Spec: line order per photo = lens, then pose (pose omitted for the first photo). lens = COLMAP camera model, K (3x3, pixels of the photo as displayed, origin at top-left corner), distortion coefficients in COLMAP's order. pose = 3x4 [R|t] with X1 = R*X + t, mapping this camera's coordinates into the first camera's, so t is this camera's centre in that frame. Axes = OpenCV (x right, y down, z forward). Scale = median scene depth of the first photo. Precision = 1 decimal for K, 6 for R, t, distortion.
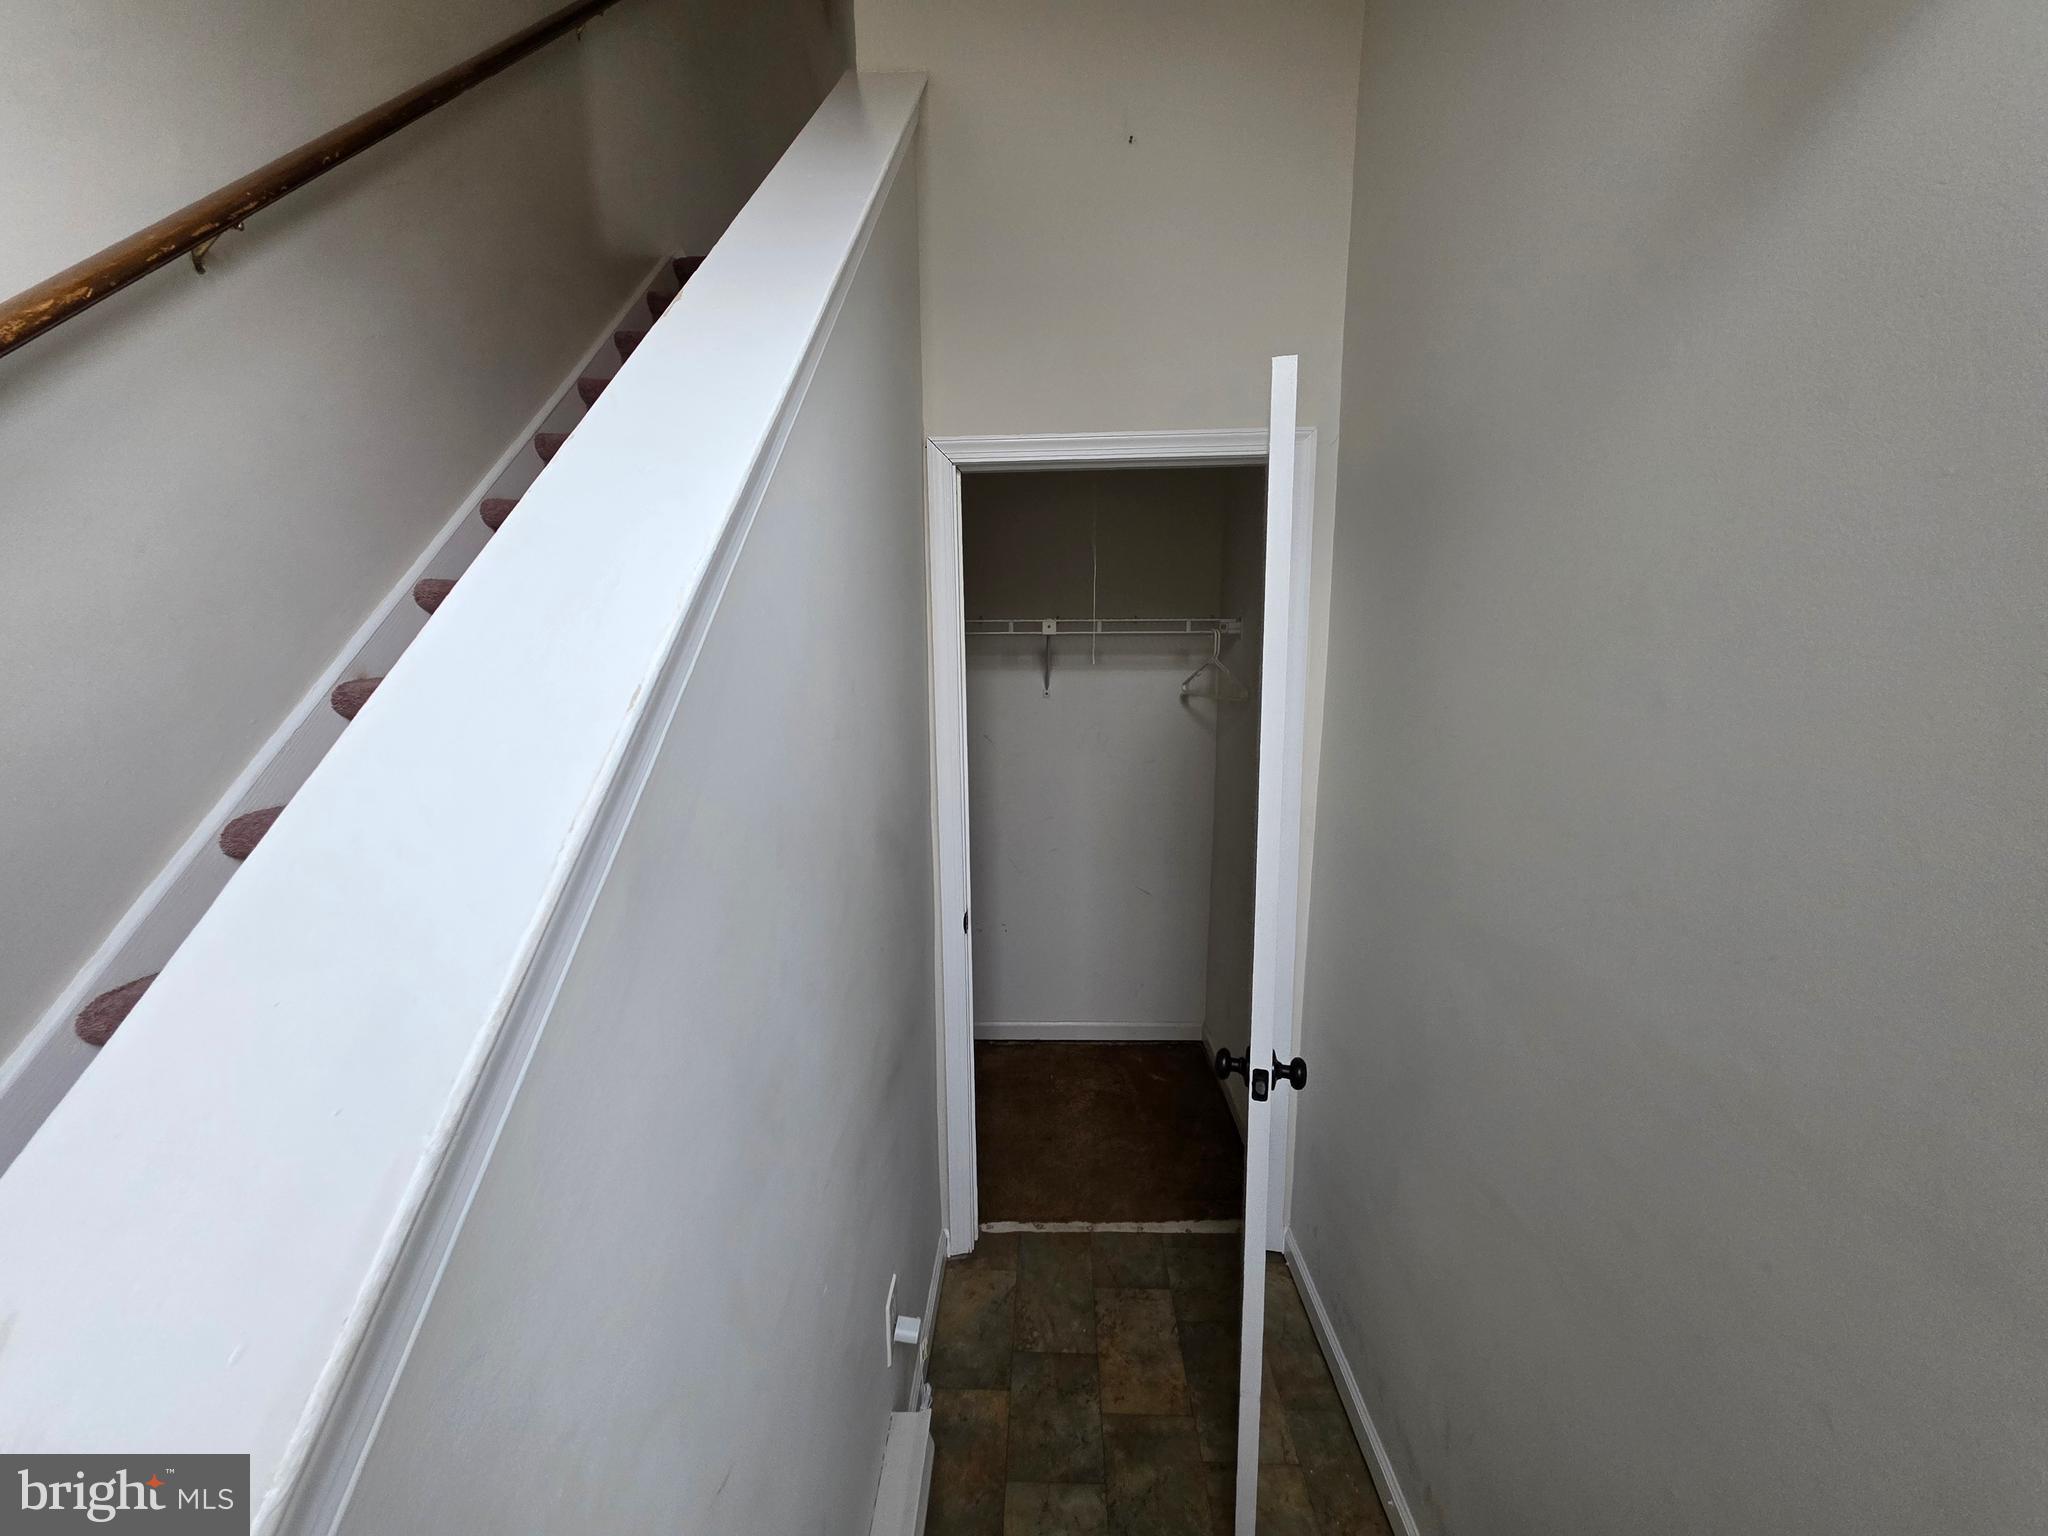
lens RADIAL K [[816.8, 0, 1023.0], [0, 816.8, 762.1], [0, 0, 1]] dist [0.002642, -0.000113]
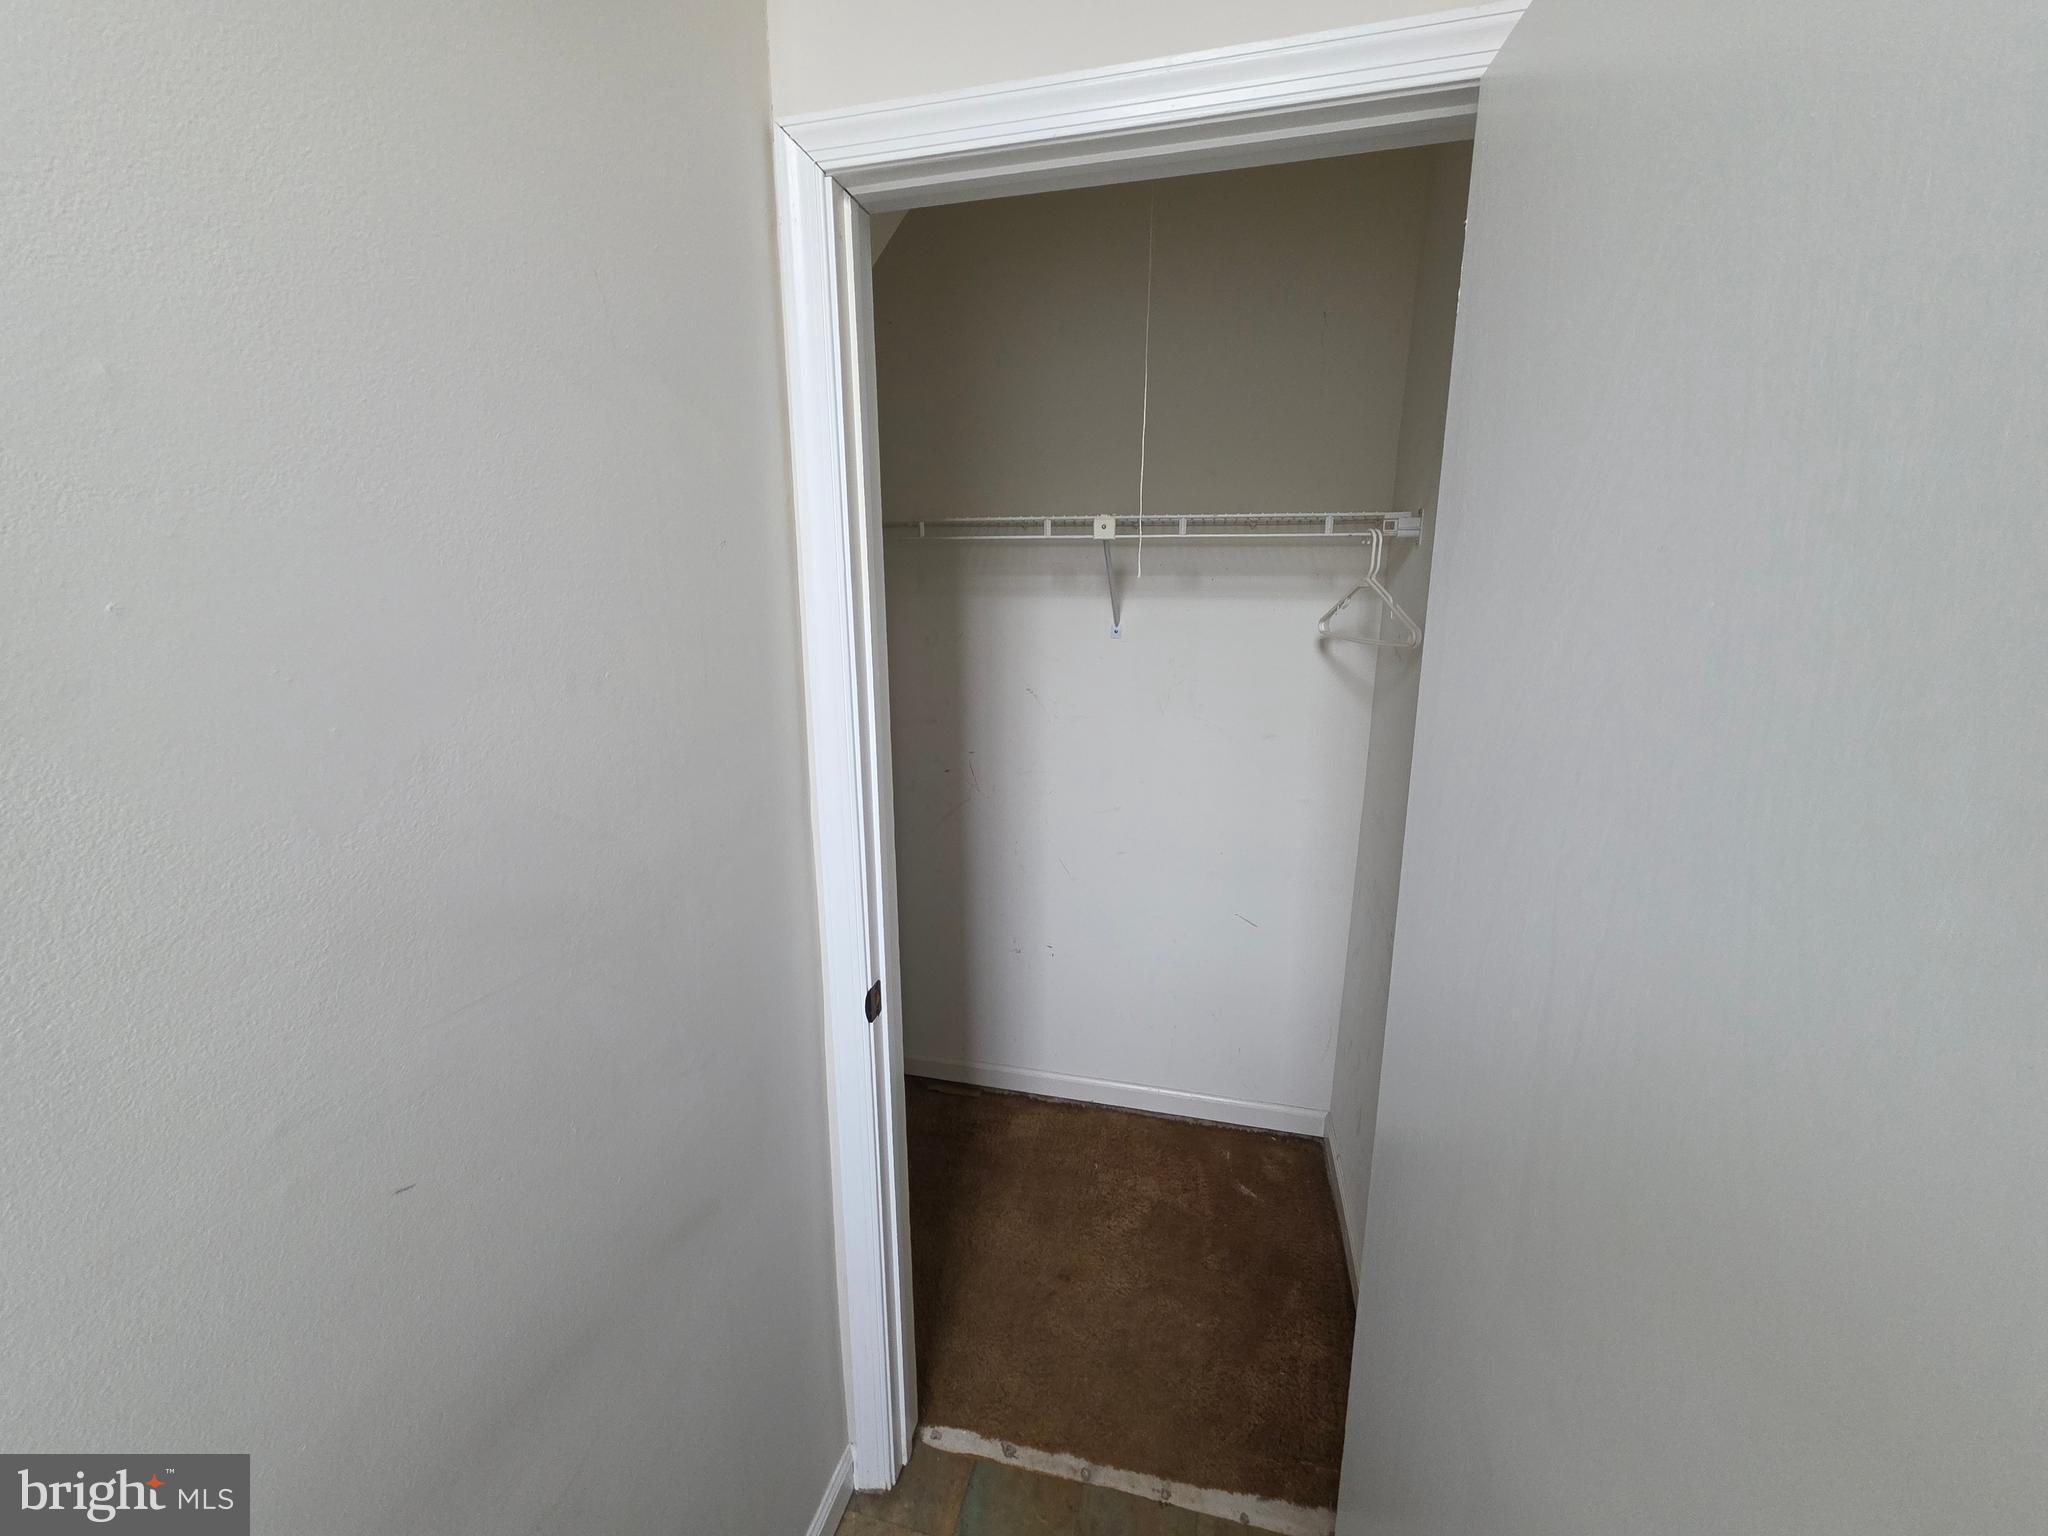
lens RADIAL K [[816.8, 0, 1023.0], [0, 816.8, 762.1], [0, 0, 1]] dist [0.002642, -0.000113]
pose [[0.976472, 0.054560, -0.208627, 0.114472], [-0.041258, 0.996860, 0.067594, -0.019247], [0.211660, -0.057396, 0.975657, 0.334484]]
